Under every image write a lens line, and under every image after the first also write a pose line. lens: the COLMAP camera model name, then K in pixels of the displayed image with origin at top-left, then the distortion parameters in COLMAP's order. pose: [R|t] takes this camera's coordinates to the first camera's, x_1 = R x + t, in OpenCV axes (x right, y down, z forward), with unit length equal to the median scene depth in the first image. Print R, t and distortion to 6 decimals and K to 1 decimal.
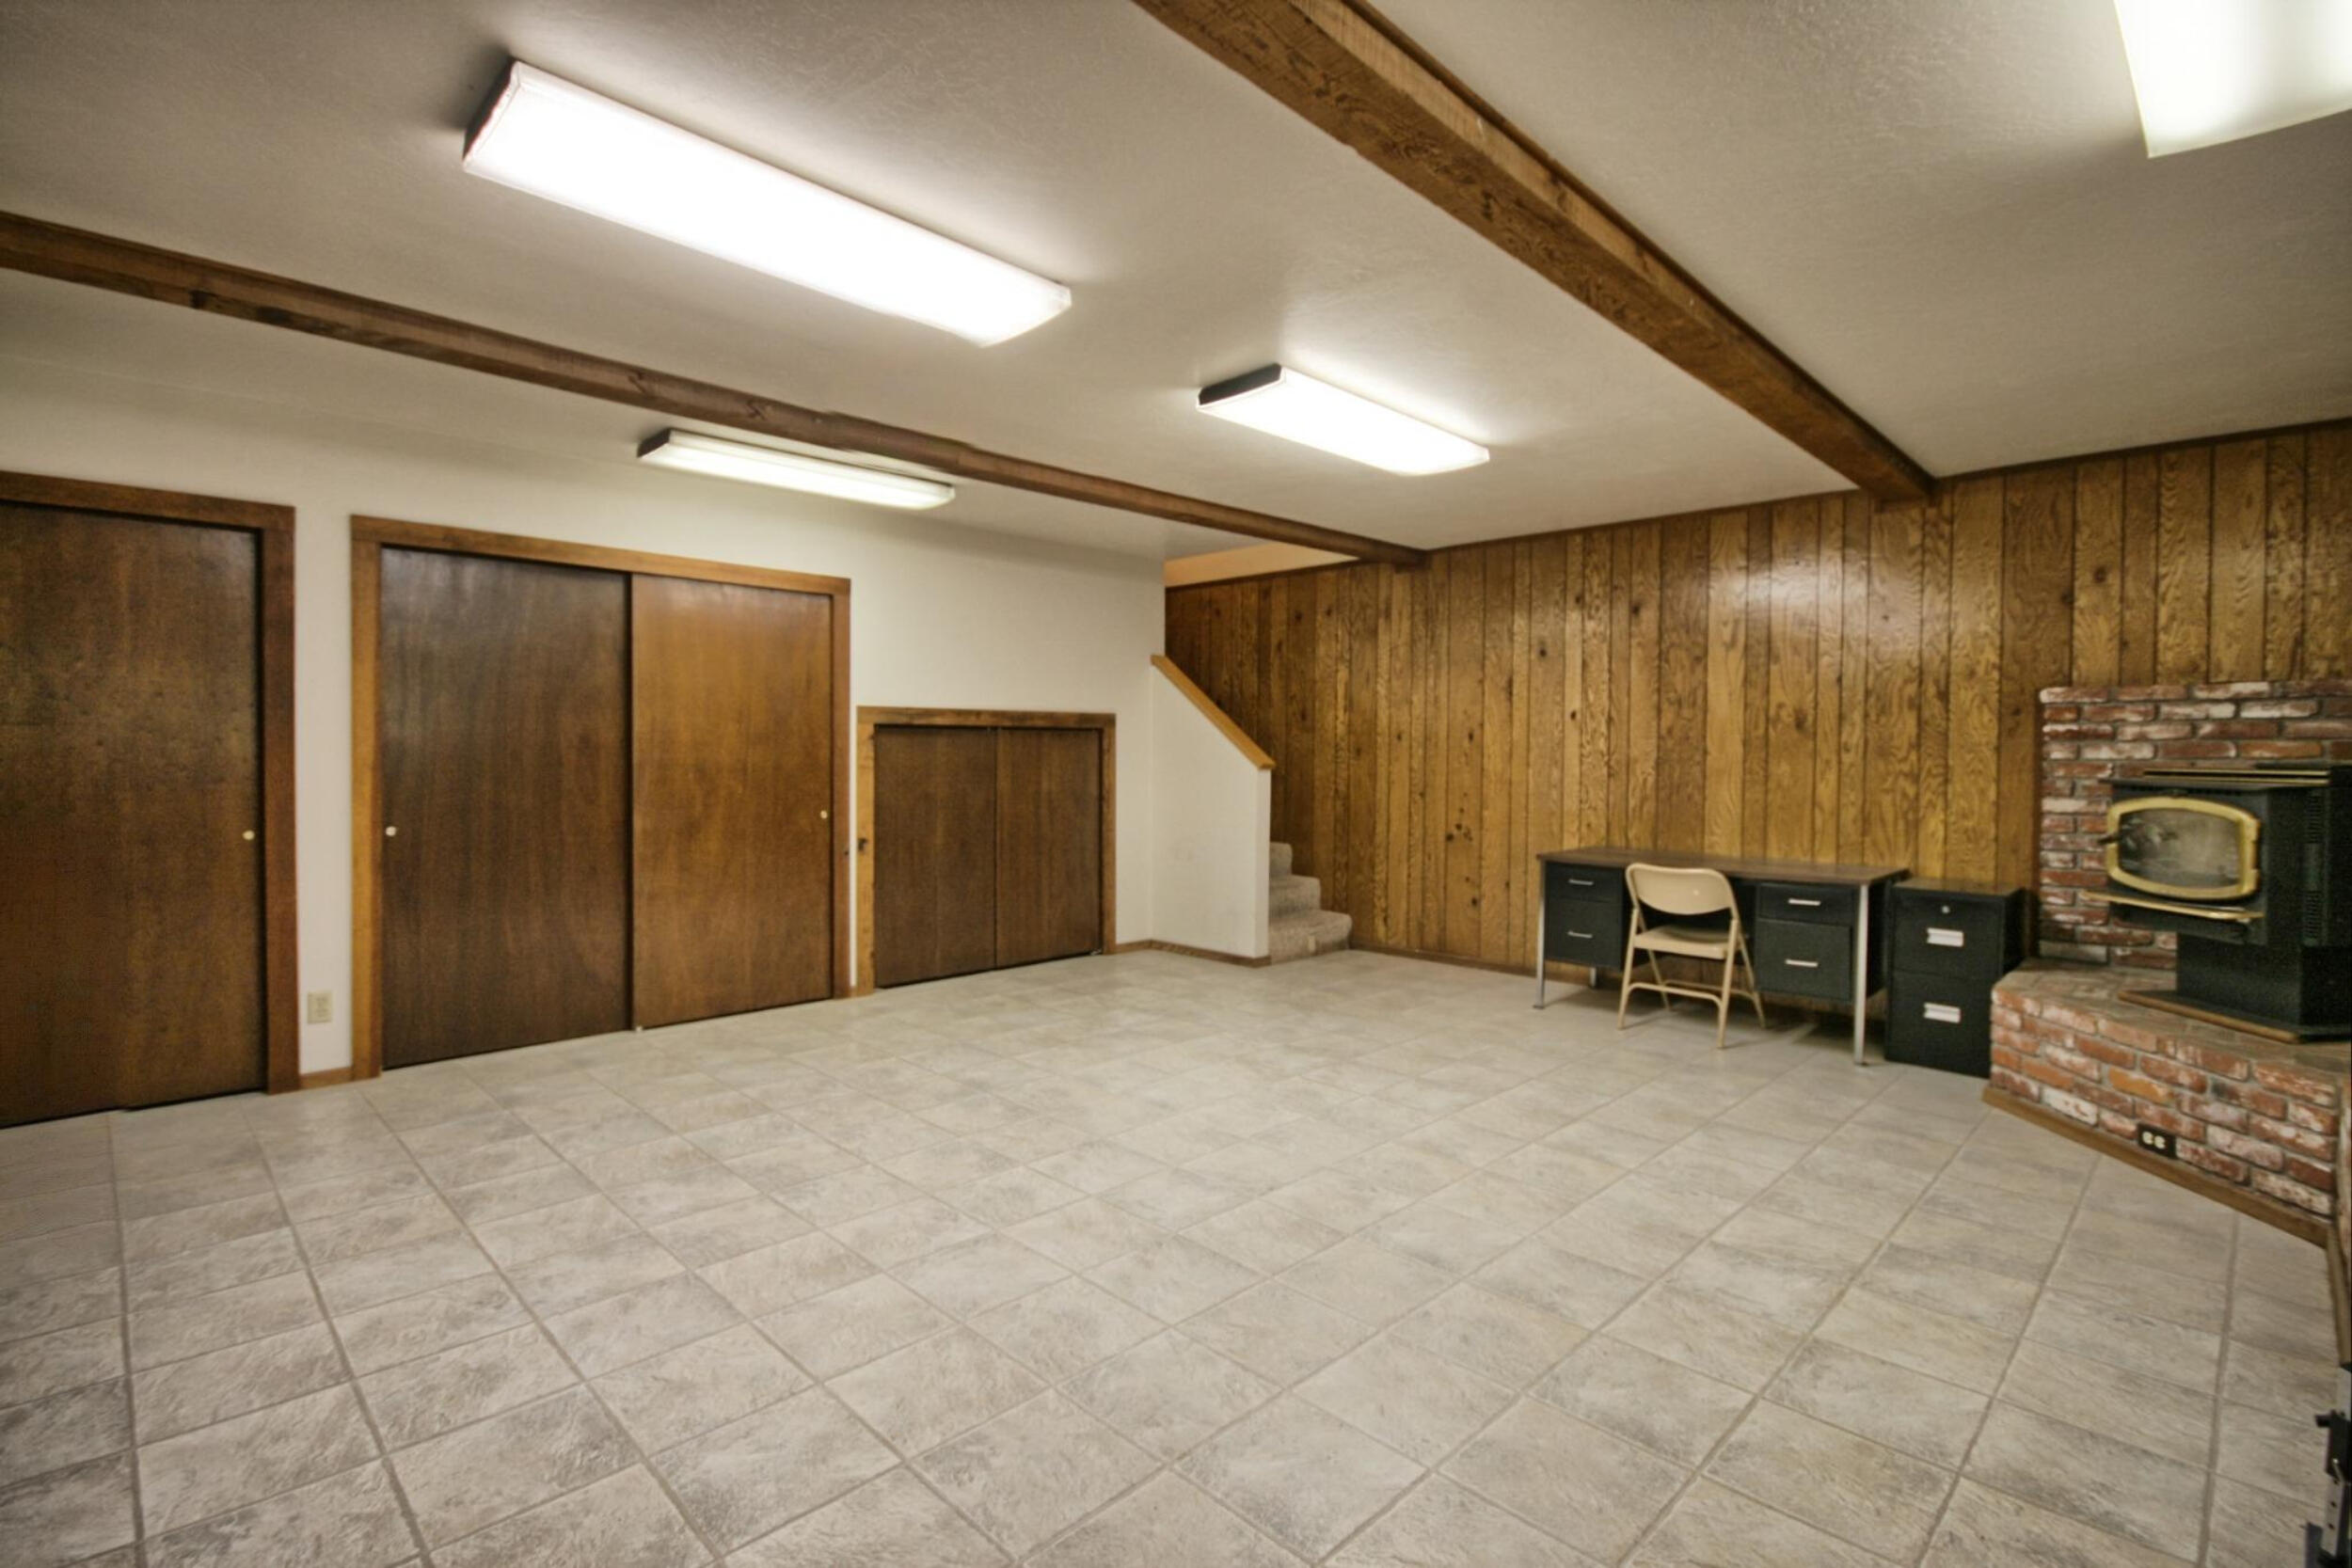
lens RADIAL K [[1091.1, 0, 1023.3], [0, 1091.1, 777.9], [0, 0, 1]] dist [0.003470, -0.004464]
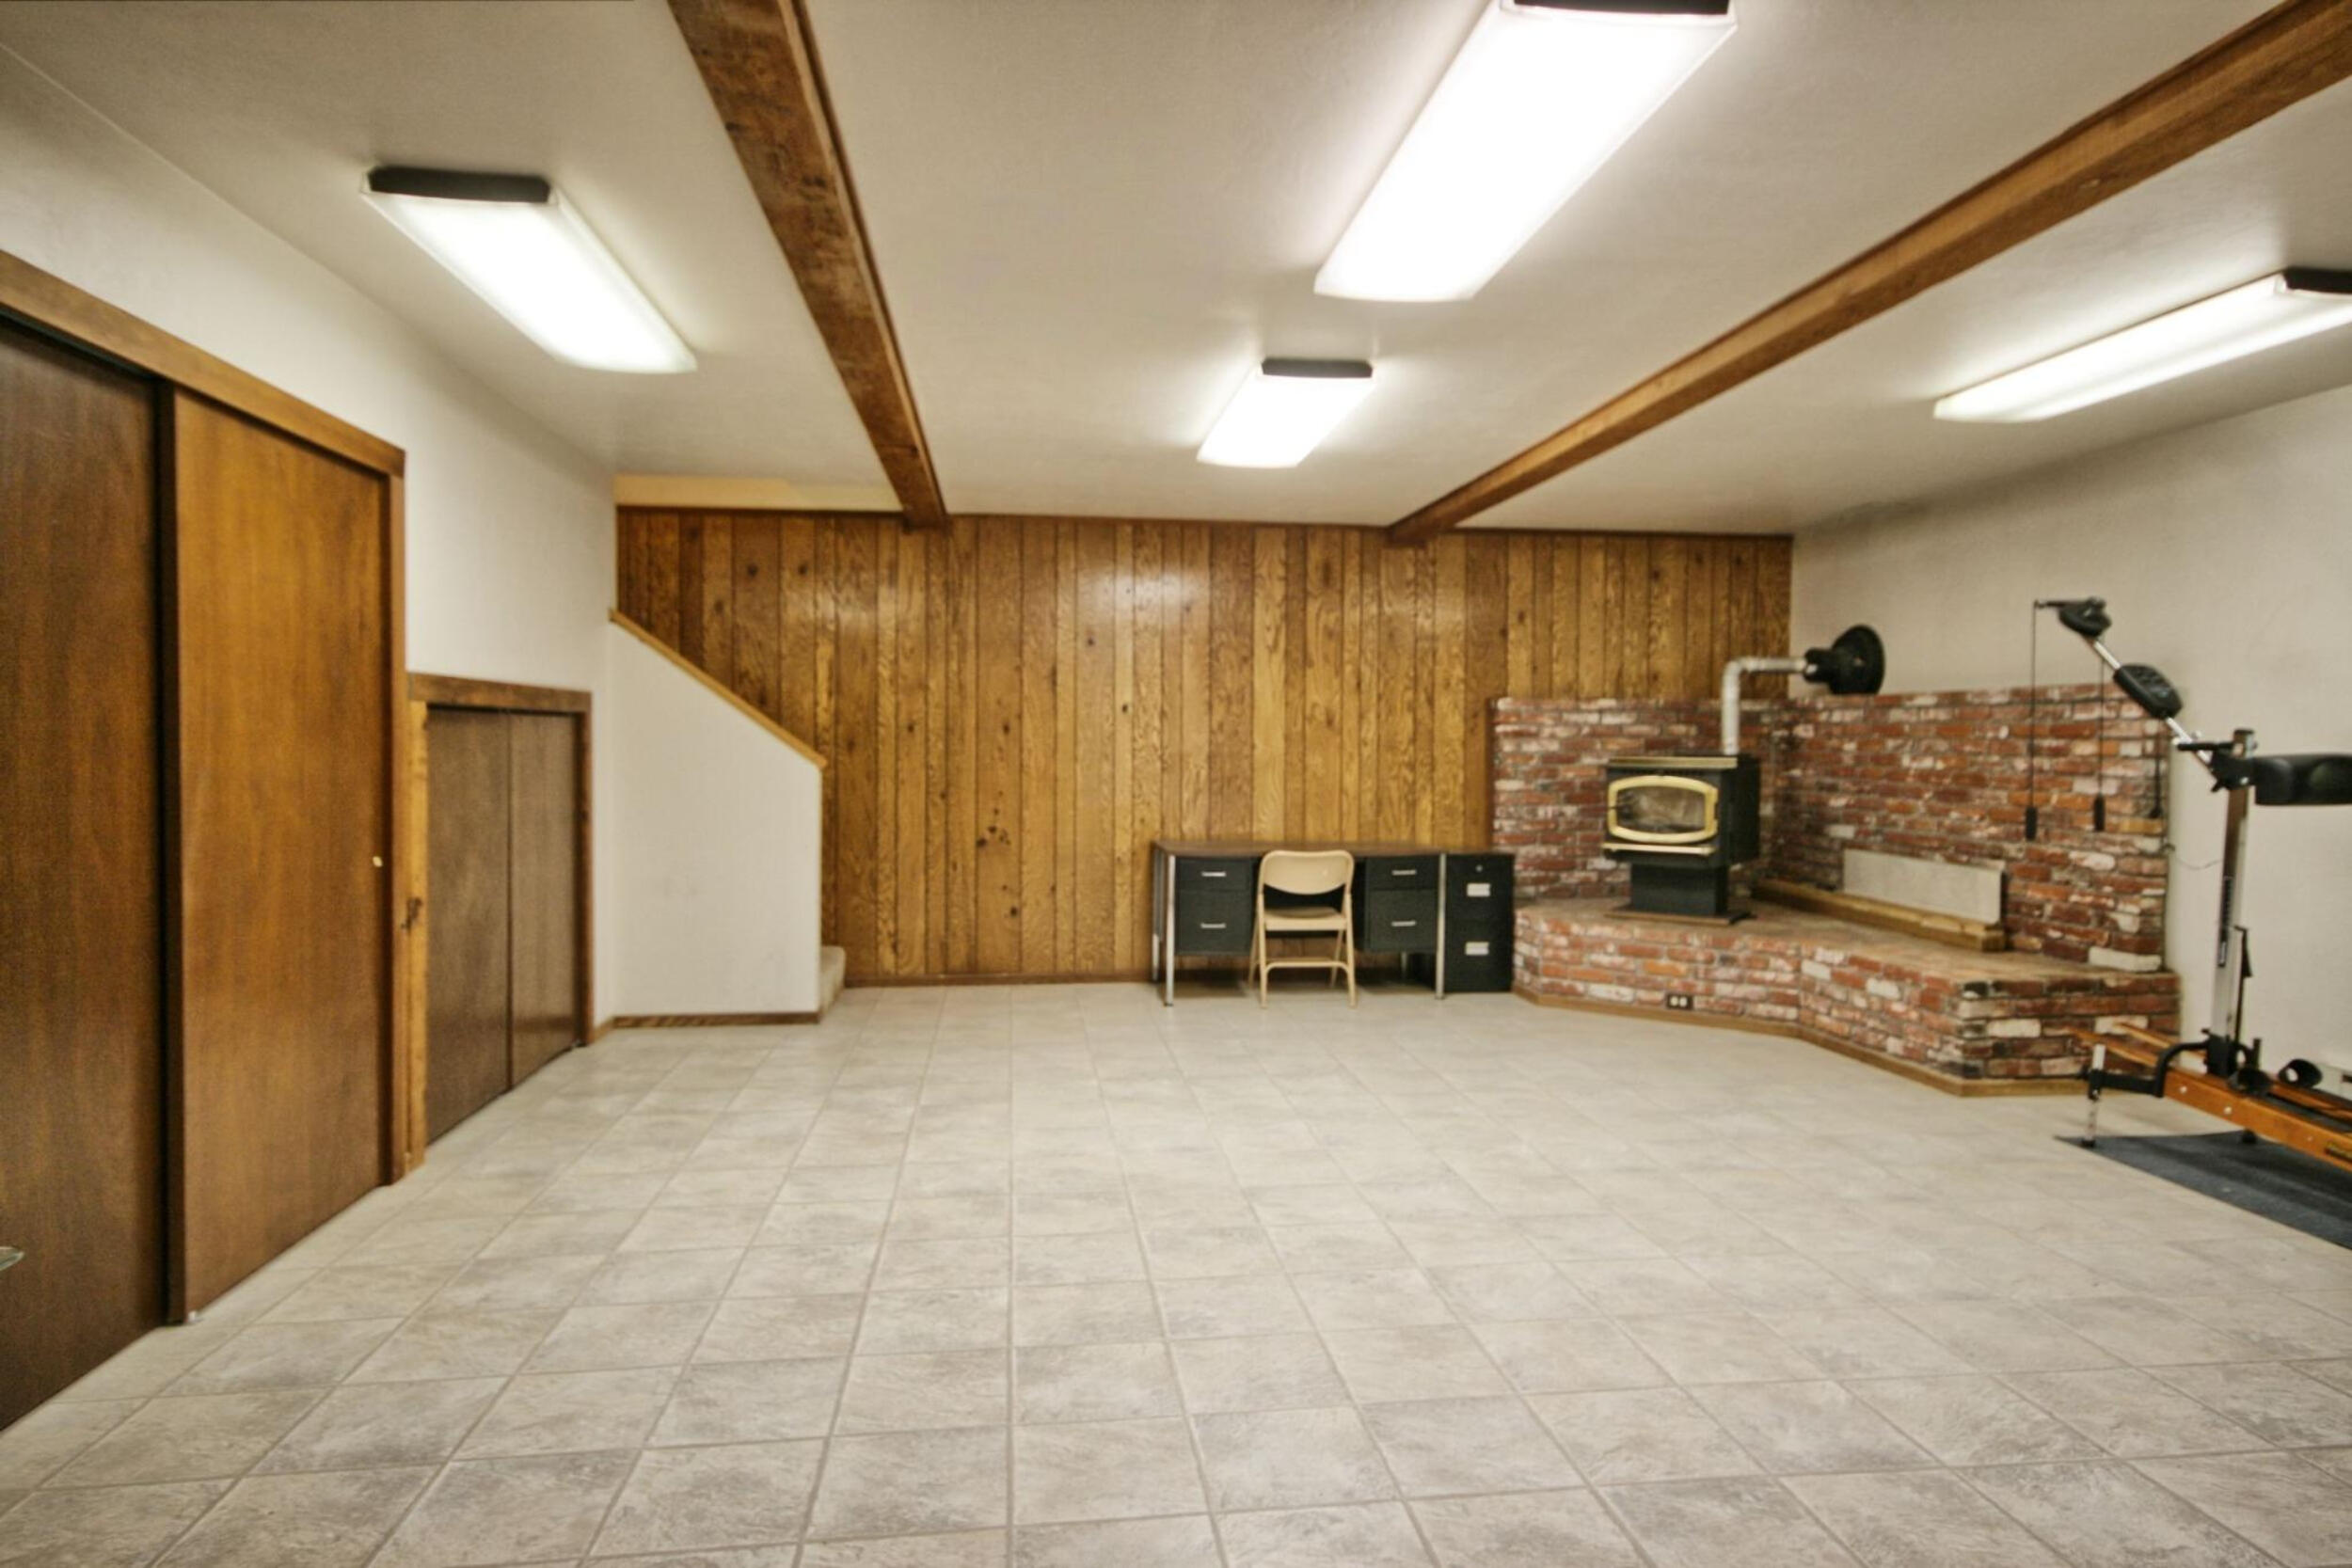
lens RADIAL K [[1459.8, 0, 1176.0], [0, 1459.8, 784.0], [0, 0, 1]] dist [0.013765, 0.002695]
pose [[0.568237, -0.024181, 0.822509, -0.720875], [0.019791, 0.999681, 0.015717, -0.012375], [-0.822627, 0.007348, 0.568535, 0.286610]]
